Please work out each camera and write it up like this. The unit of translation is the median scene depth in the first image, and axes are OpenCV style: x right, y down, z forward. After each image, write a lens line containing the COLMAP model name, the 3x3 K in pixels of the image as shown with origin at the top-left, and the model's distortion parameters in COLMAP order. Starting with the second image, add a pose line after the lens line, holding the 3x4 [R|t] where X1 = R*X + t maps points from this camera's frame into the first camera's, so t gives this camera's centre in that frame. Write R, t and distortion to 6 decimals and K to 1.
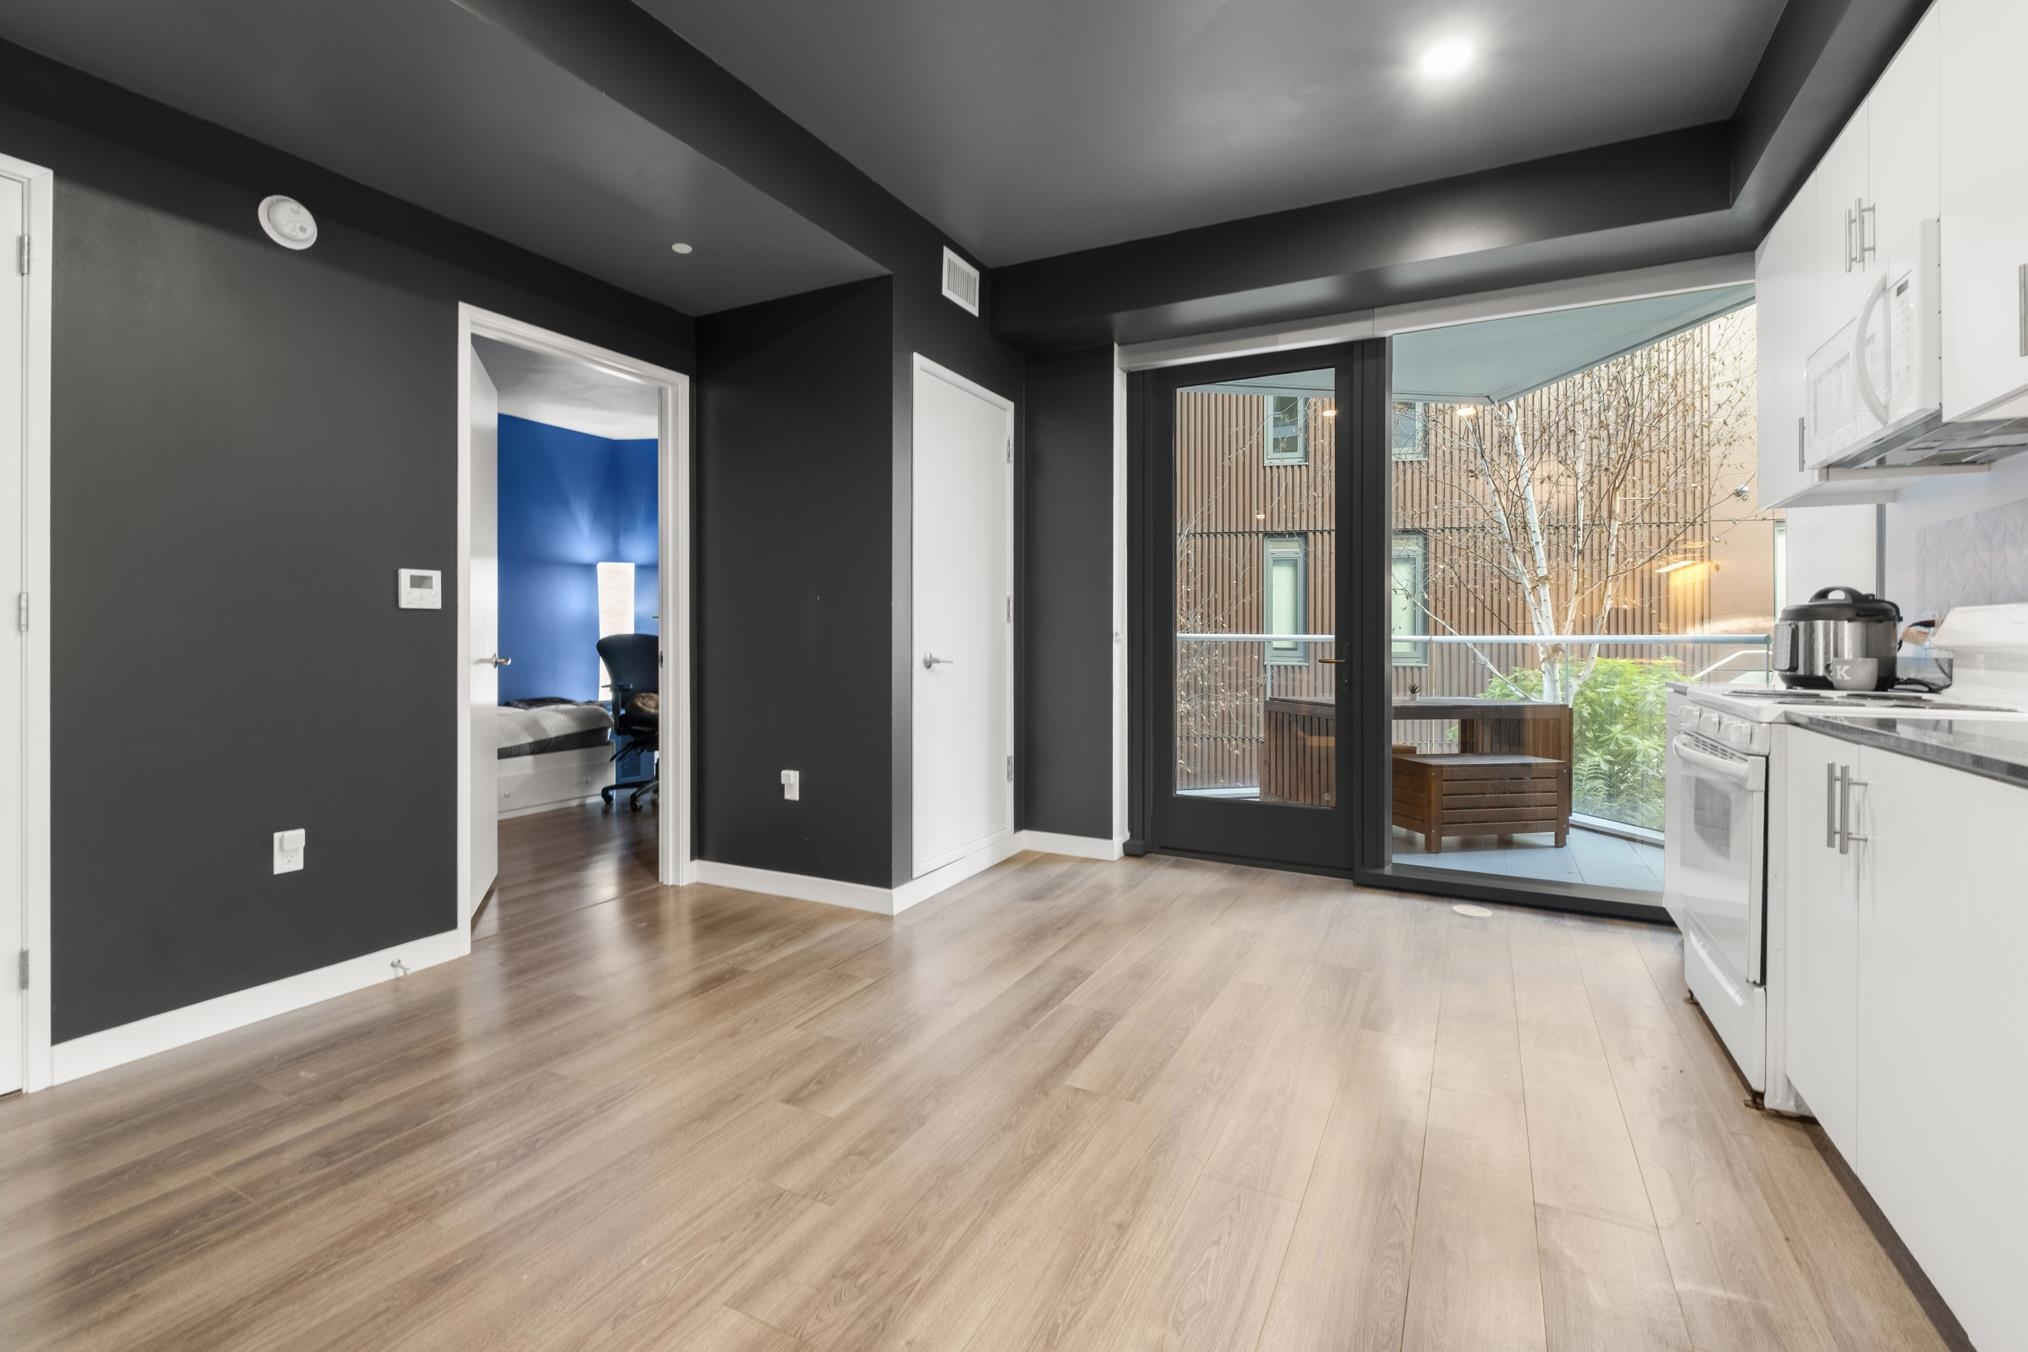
lens RADIAL K [[873.5, 0, 1022.1], [0, 873.5, 664.2], [0, 0, 1]] dist [-0.004722, -0.000462]
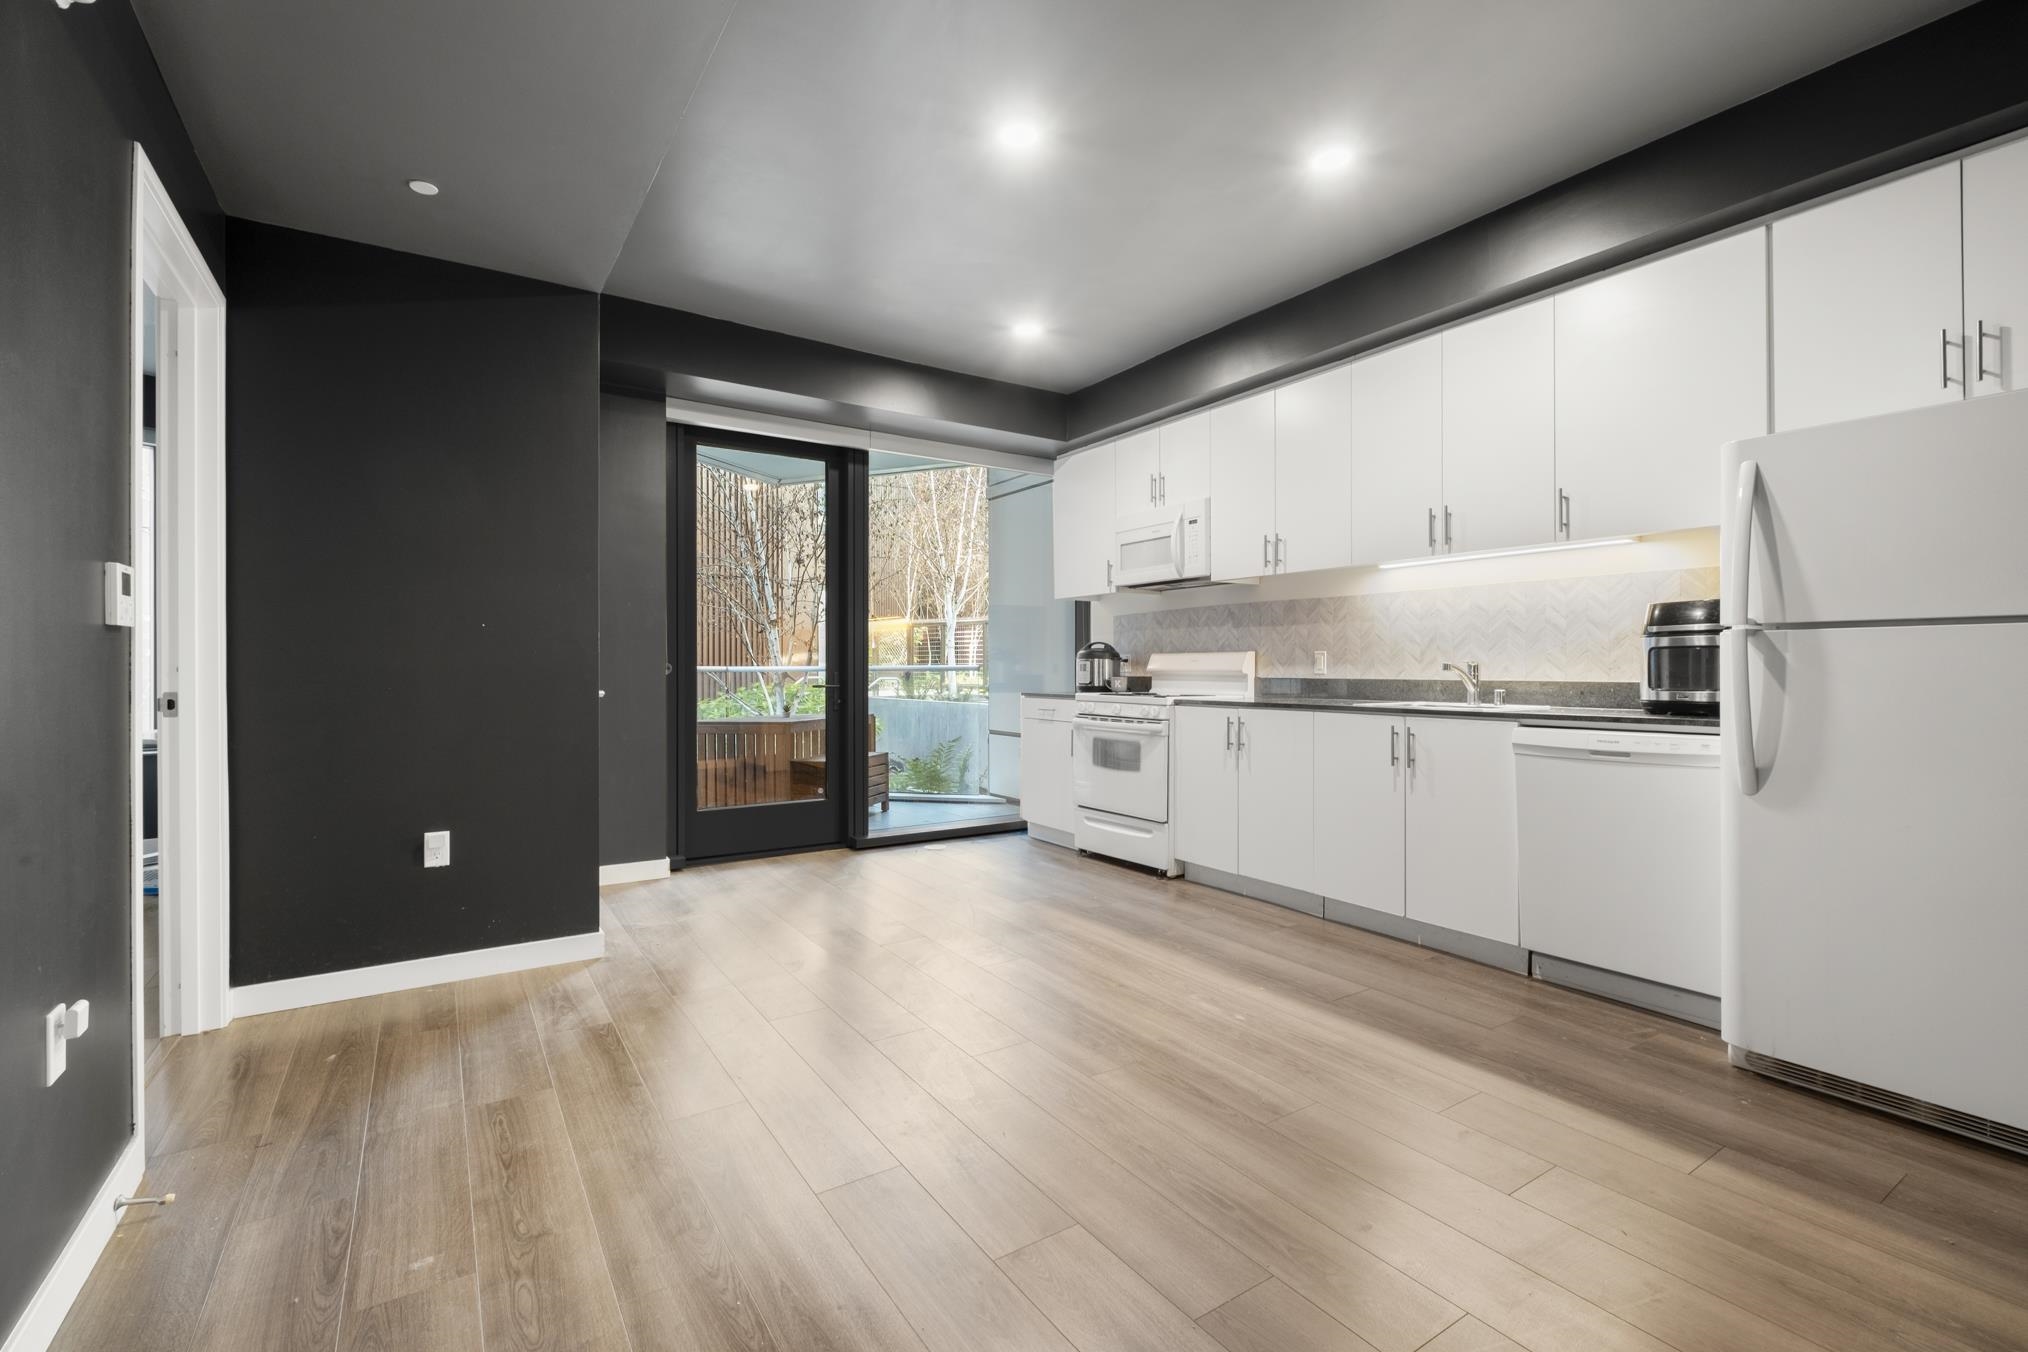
lens RADIAL K [[888.1, 0, 1022.4], [0, 888.1, 674.2], [0, 0, 1]] dist [-0.007773, -0.000766]
pose [[0.492699, -0.008557, 0.870158, -1.095187], [0.027452, 0.999607, -0.005714, -0.008025], [-0.869767, 0.026703, 0.492740, 0.158175]]
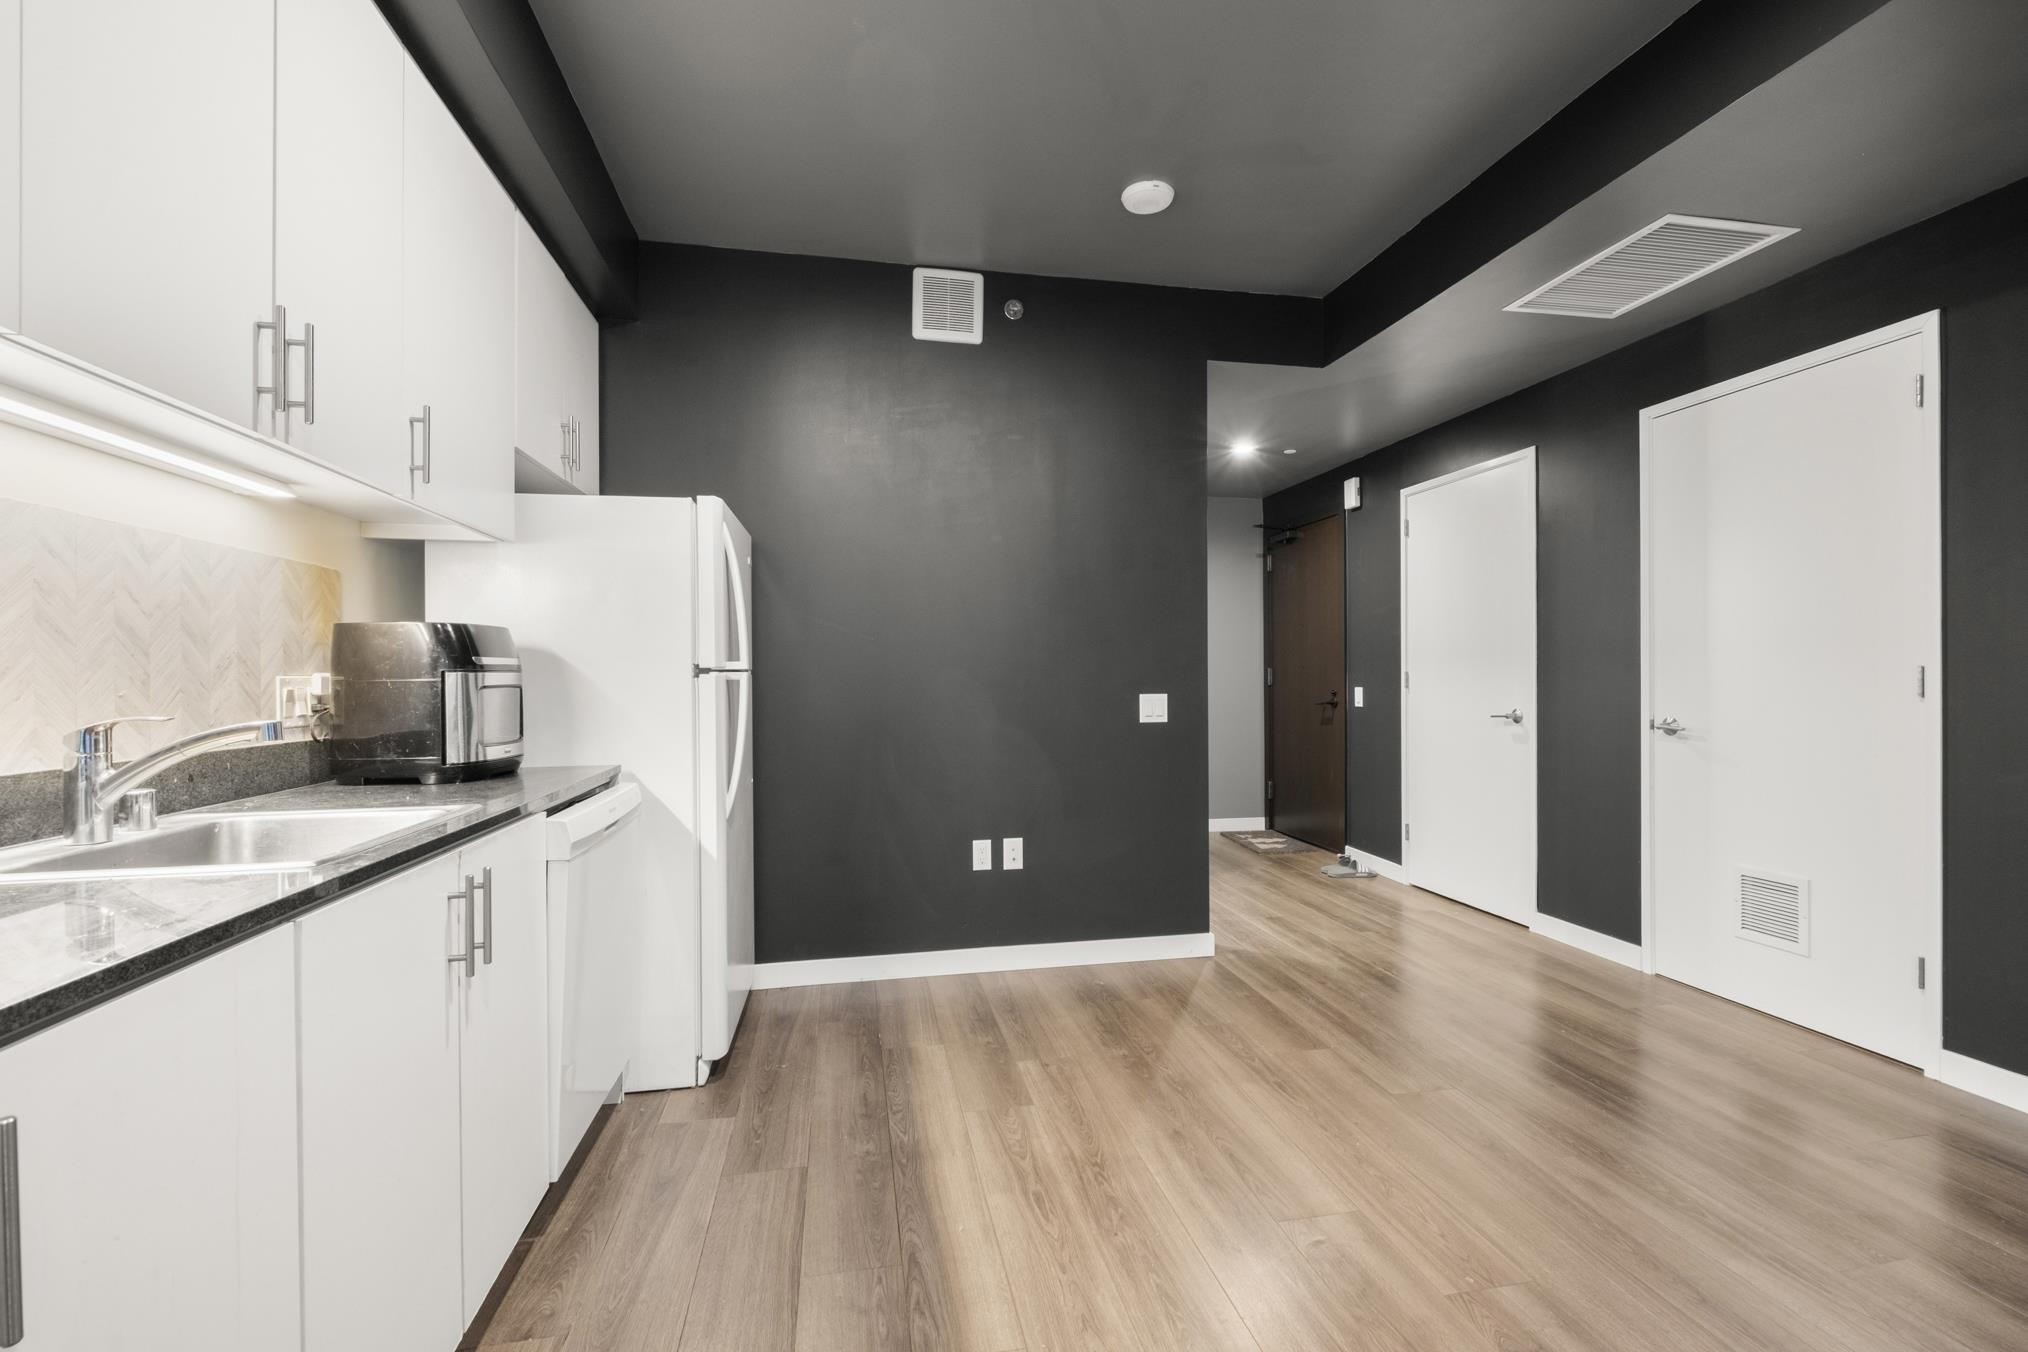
lens RADIAL K [[888.1, 0, 1022.4], [0, 888.1, 674.2], [0, 0, 1]] dist [-0.007773, -0.000766]
pose [[-0.783970, -0.001133, -0.620798, 0.543414], [-0.016036, 0.999702, 0.018427, -0.065348], [0.620591, 0.024401, -0.783754, 1.024778]]
